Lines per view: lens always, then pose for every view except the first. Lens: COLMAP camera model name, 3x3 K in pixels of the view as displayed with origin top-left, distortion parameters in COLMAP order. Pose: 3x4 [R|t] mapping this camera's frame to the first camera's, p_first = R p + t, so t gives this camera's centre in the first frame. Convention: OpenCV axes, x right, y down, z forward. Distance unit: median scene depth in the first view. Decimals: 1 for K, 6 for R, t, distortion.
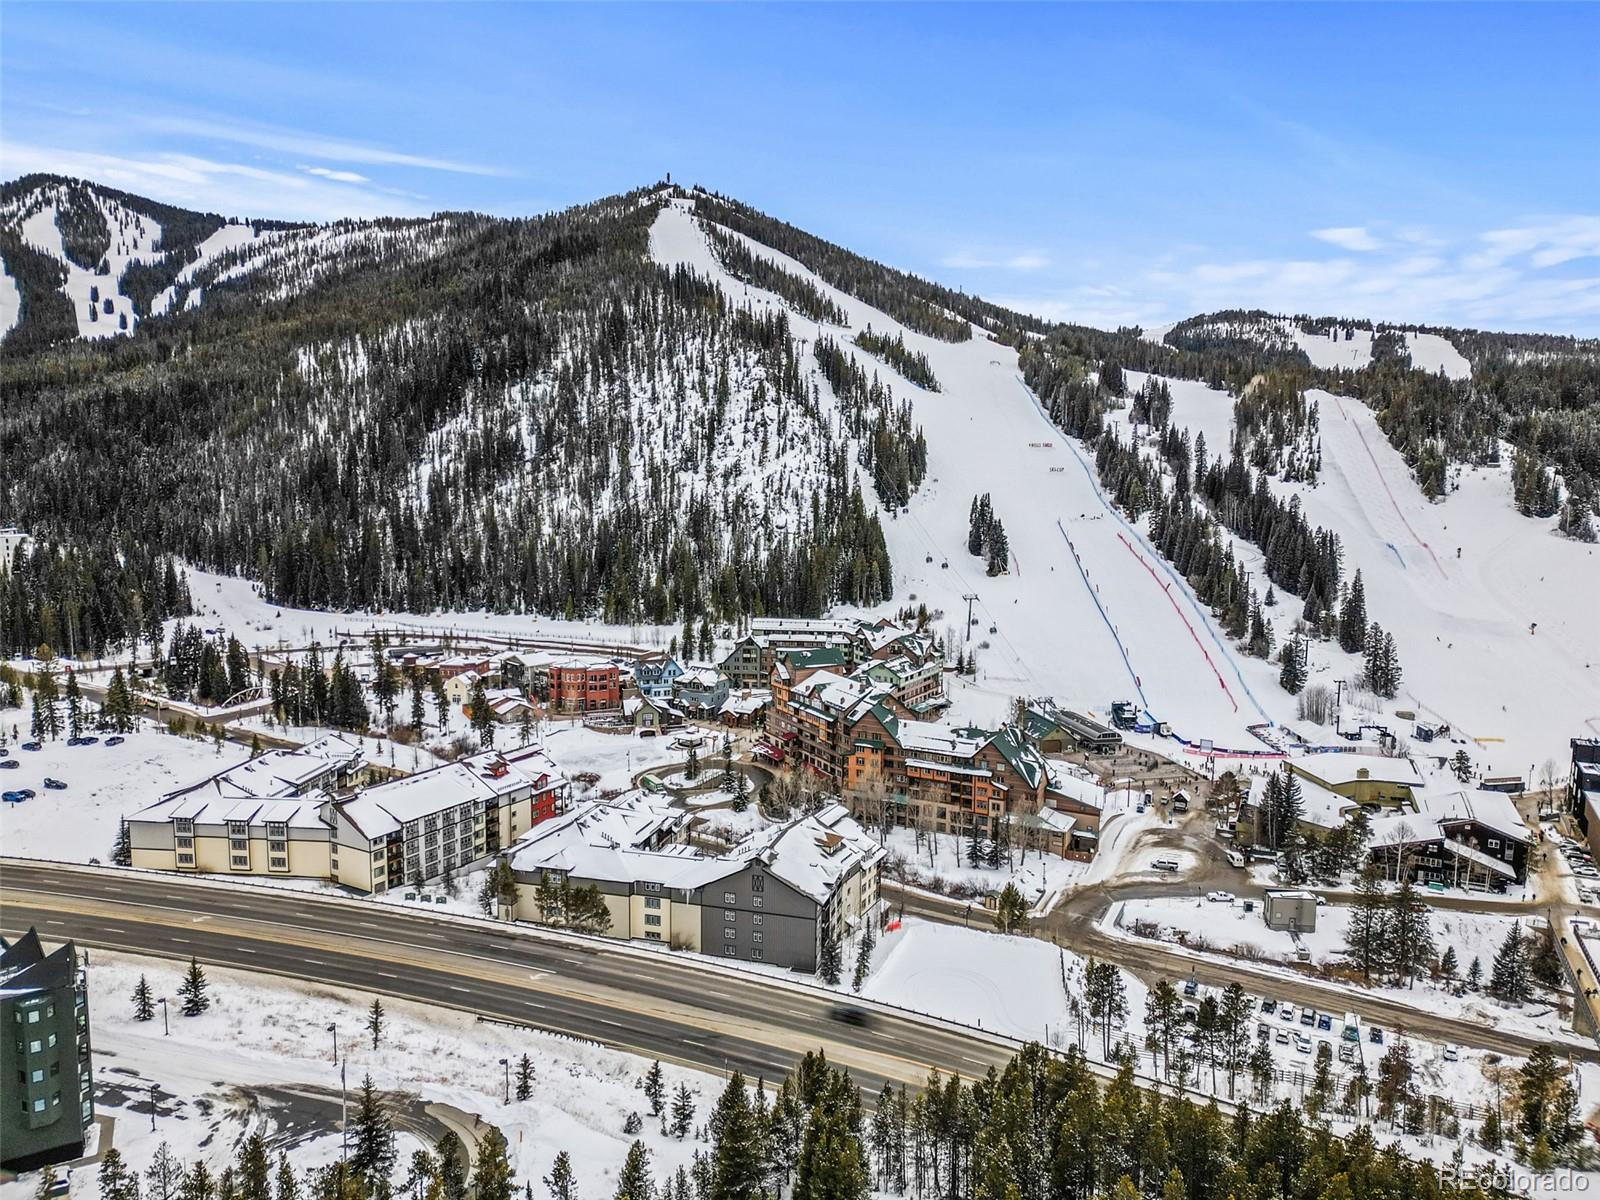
lens RADIAL K [[1104.9, 0, 800.0], [0, 1104.9, 600.0], [0, 0, 1]] dist [0.088804, -0.080703]
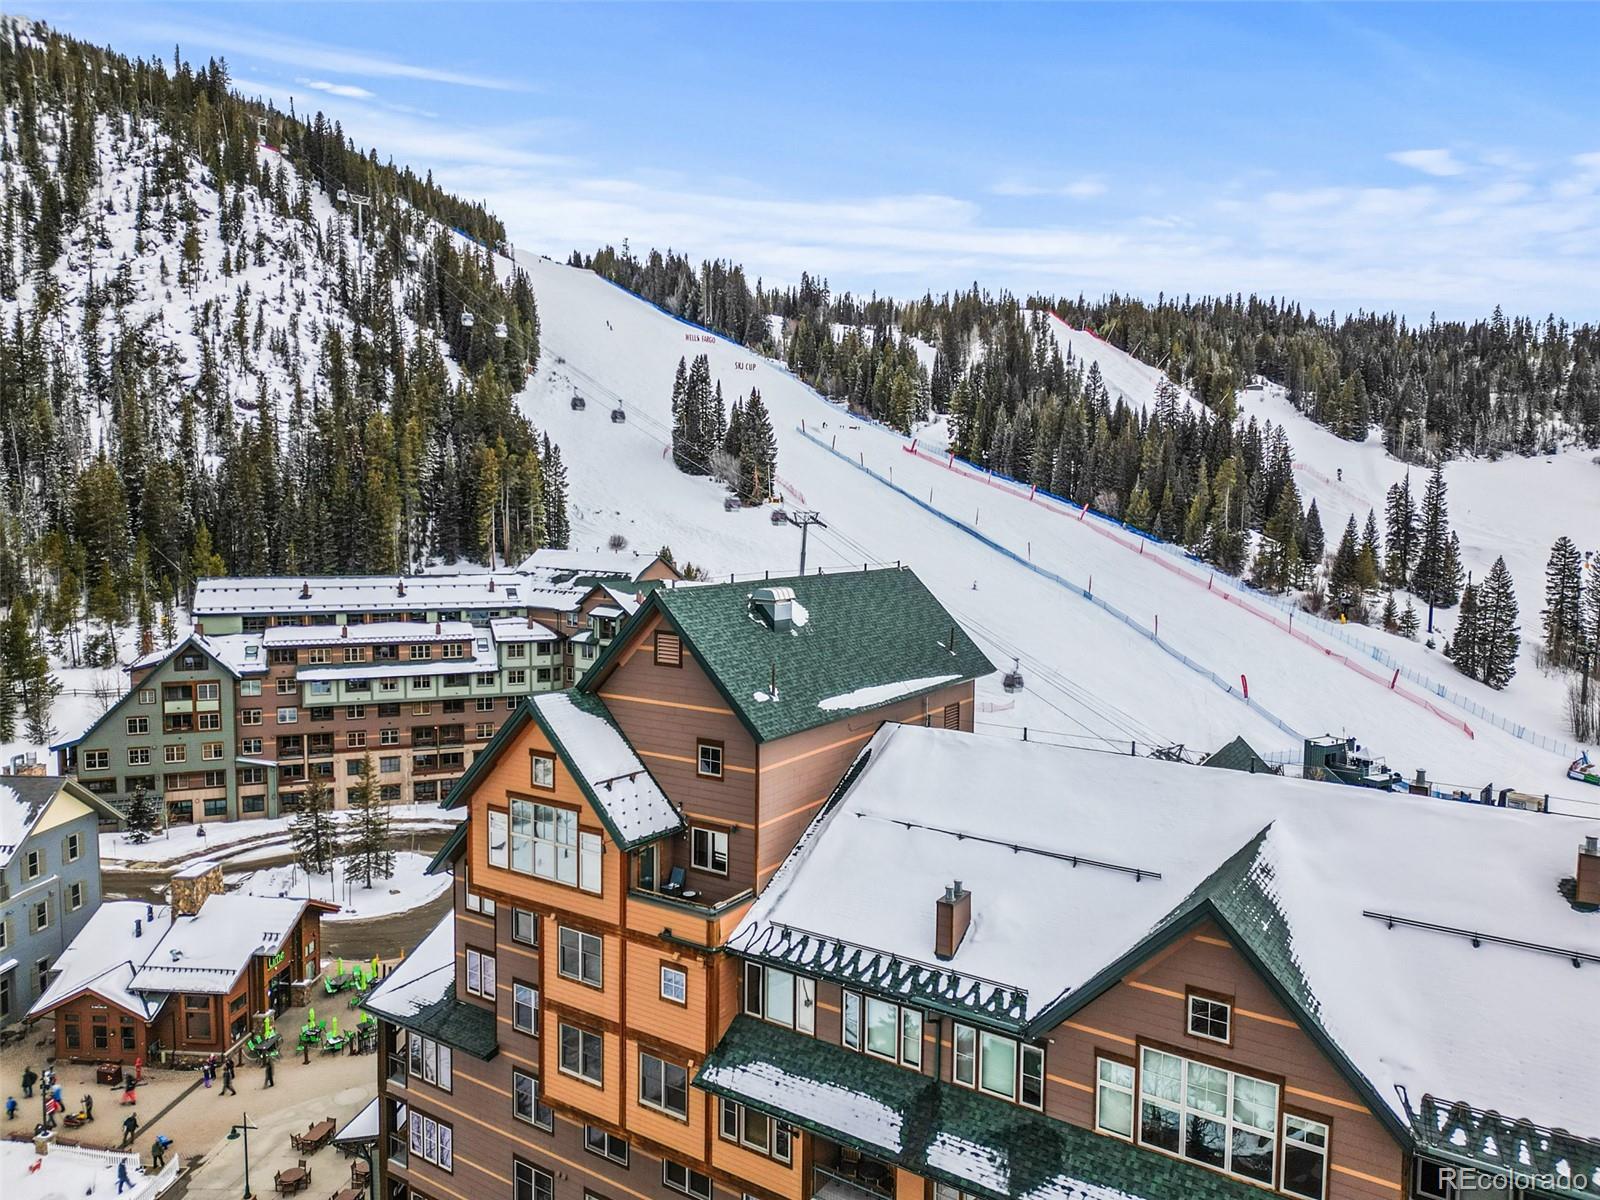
lens RADIAL K [[1104.9, 0, 800.0], [0, 1104.9, 600.0], [0, 0, 1]] dist [0.088804, -0.080703]
pose [[0.889555, -0.040447, 0.455034, -0.028876], [0.056686, 0.998148, -0.022094, 0.030104], [-0.453298, 0.045448, 0.890200, 0.524998]]
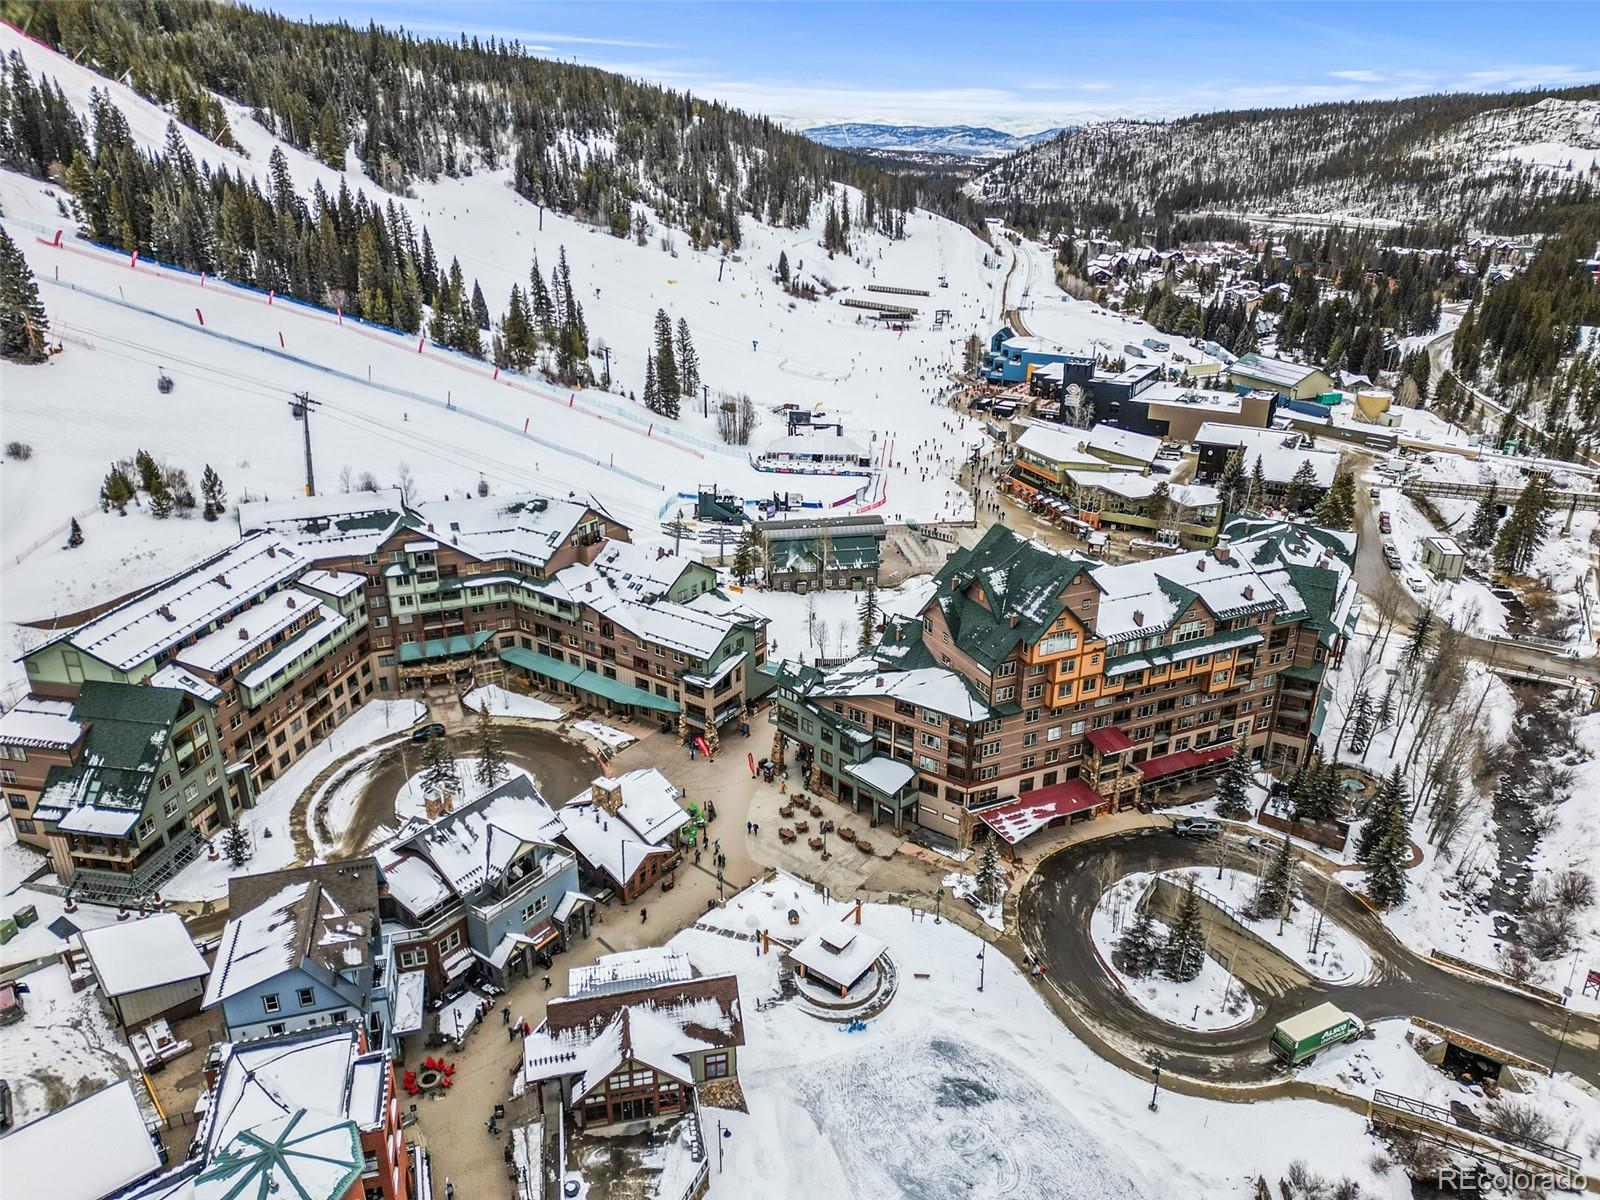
lens RADIAL K [[1104.9, 0, 800.0], [0, 1104.9, 600.0], [0, 0, 1]] dist [0.088804, -0.080703]
pose [[0.073597, -0.393799, 0.916246, -0.228396], [0.123612, 0.915255, 0.383444, -0.062679], [-0.989598, 0.085039, 0.116039, 0.618575]]
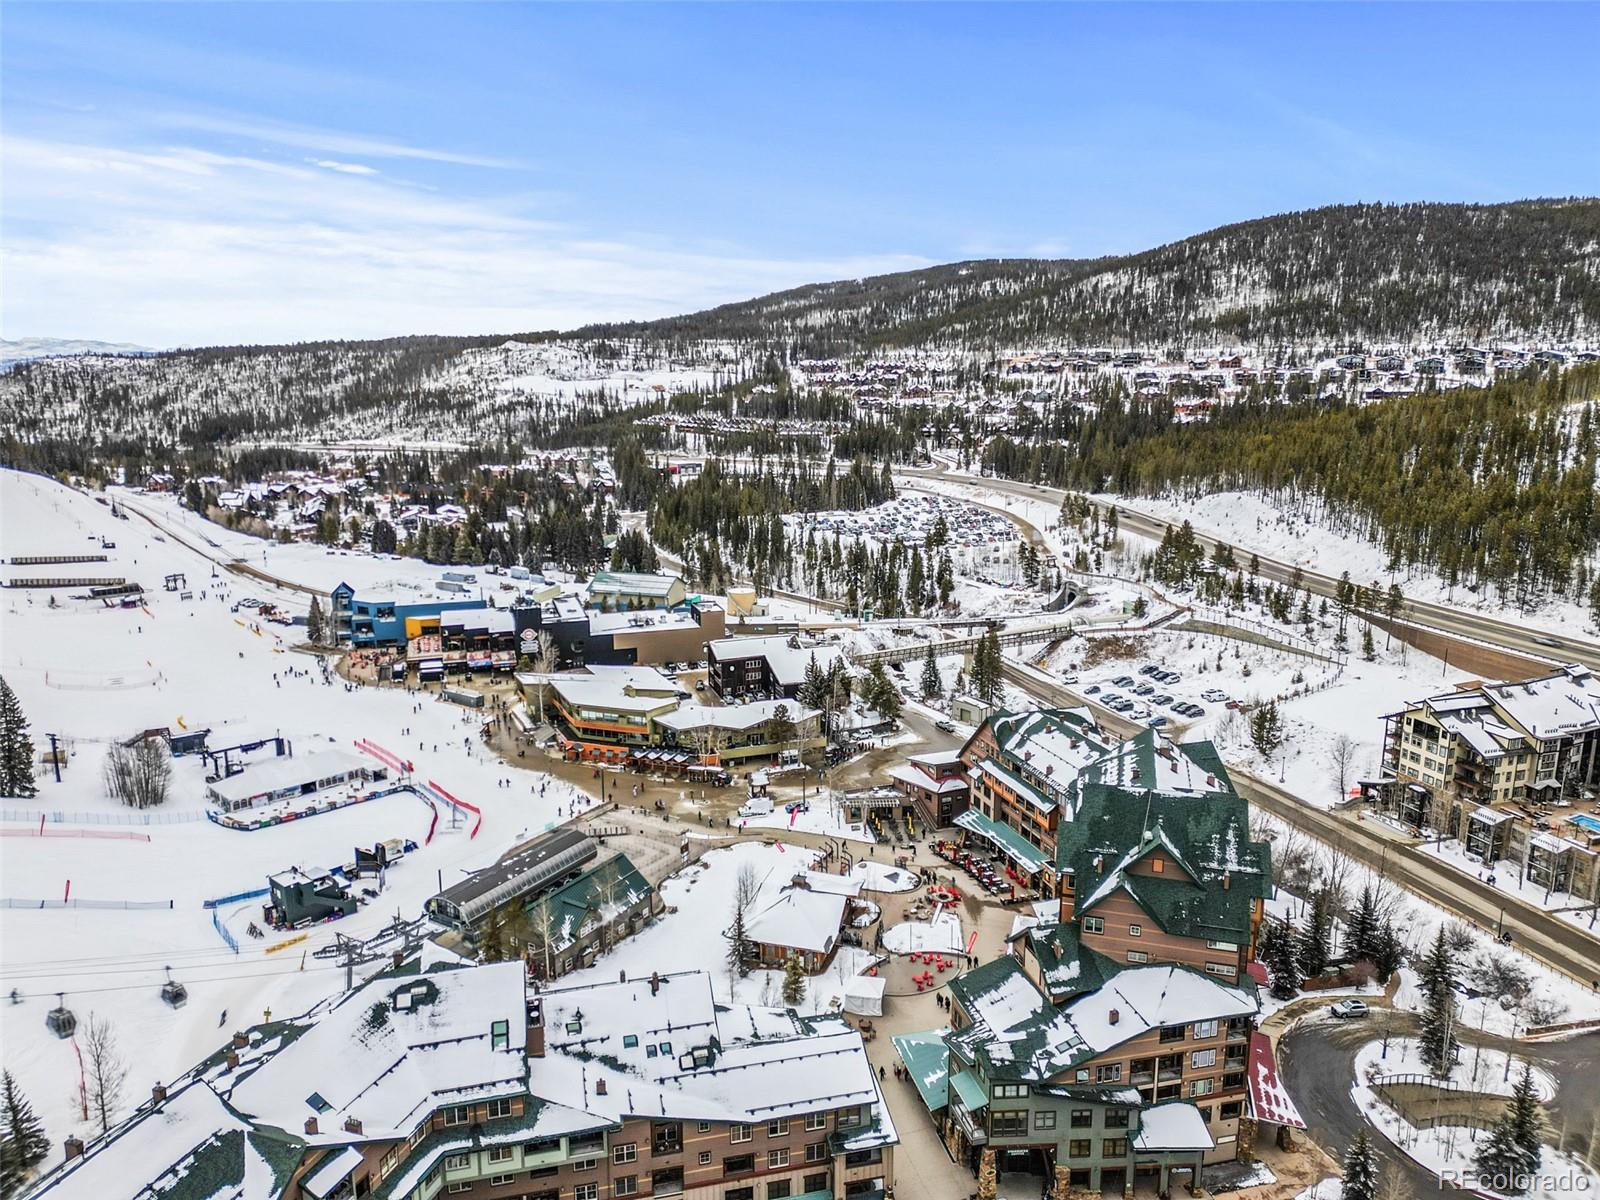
lens RADIAL K [[1104.9, 0, 800.0], [0, 1104.9, 600.0], [0, 0, 1]] dist [0.088804, -0.080703]
pose [[-0.699661, -0.154115, 0.697655, -0.095996], [0.091435, 0.949116, 0.301361, -0.084754], [-0.708600, 0.274641, -0.649968, 0.781157]]
